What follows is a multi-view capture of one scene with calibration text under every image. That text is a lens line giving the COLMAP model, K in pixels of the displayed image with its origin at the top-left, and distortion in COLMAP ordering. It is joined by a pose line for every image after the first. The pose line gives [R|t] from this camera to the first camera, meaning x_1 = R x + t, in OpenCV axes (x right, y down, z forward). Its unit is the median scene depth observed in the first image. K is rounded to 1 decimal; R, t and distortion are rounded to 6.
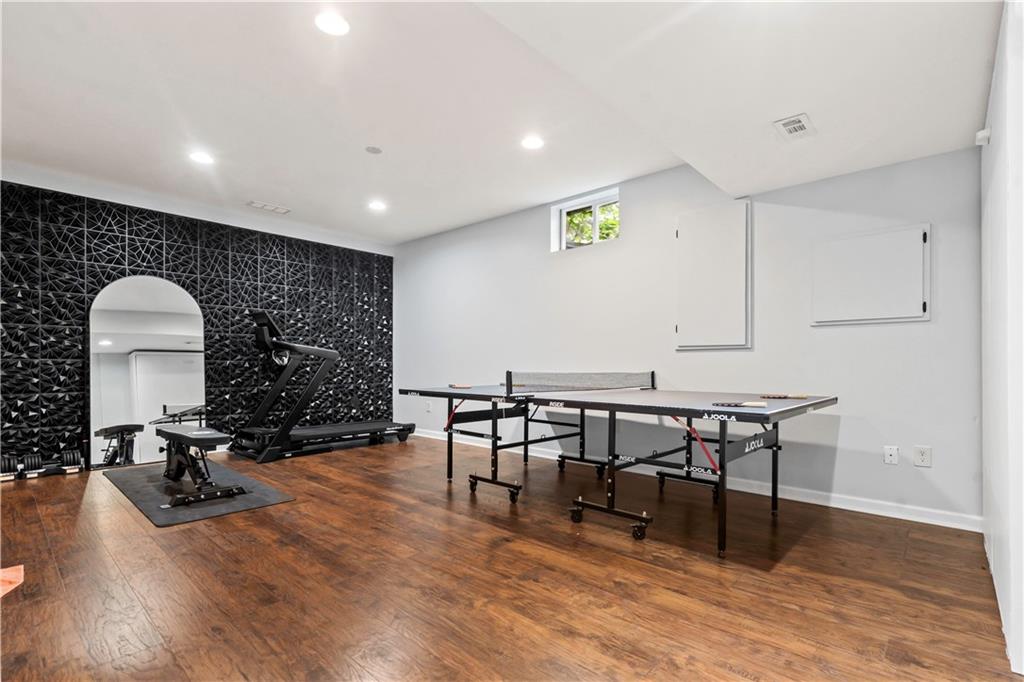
lens RADIAL K [[484.5, 0, 513.3], [0, 484.5, 368.1], [0, 0, 1]] dist [-0.000698, 0.001095]
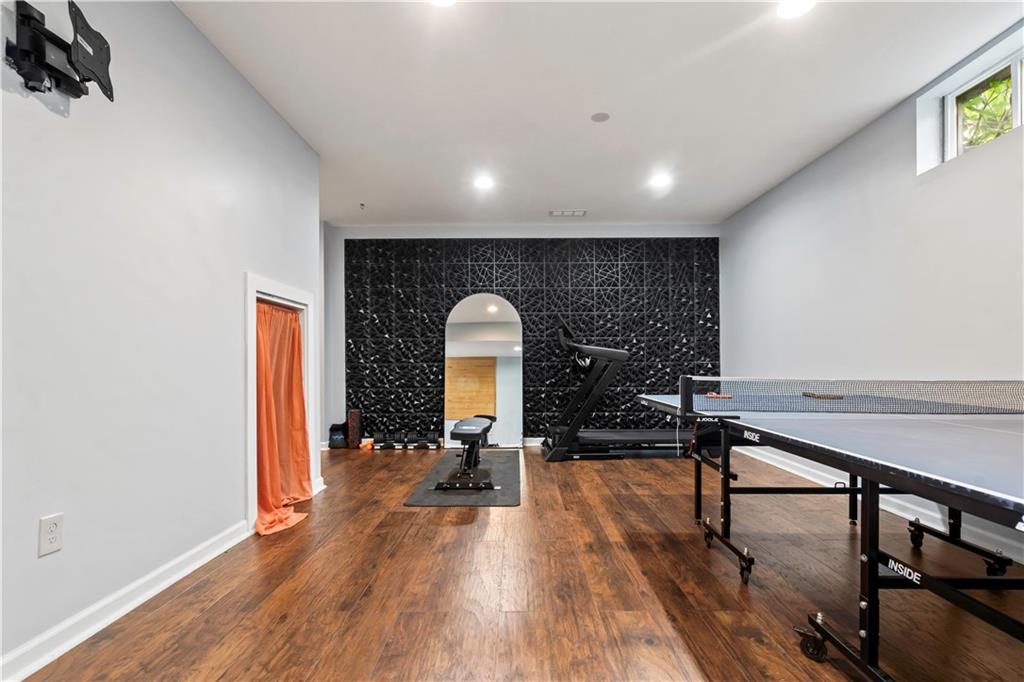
lens RADIAL K [[484.5, 0, 513.3], [0, 484.5, 368.1], [0, 0, 1]] dist [-0.000698, 0.001095]
pose [[0.671464, -0.000779, -0.741037, 0.182875], [0.001383, 0.999999, 0.000201, -0.003480], [0.741036, -0.001160, 0.671465, 0.231117]]
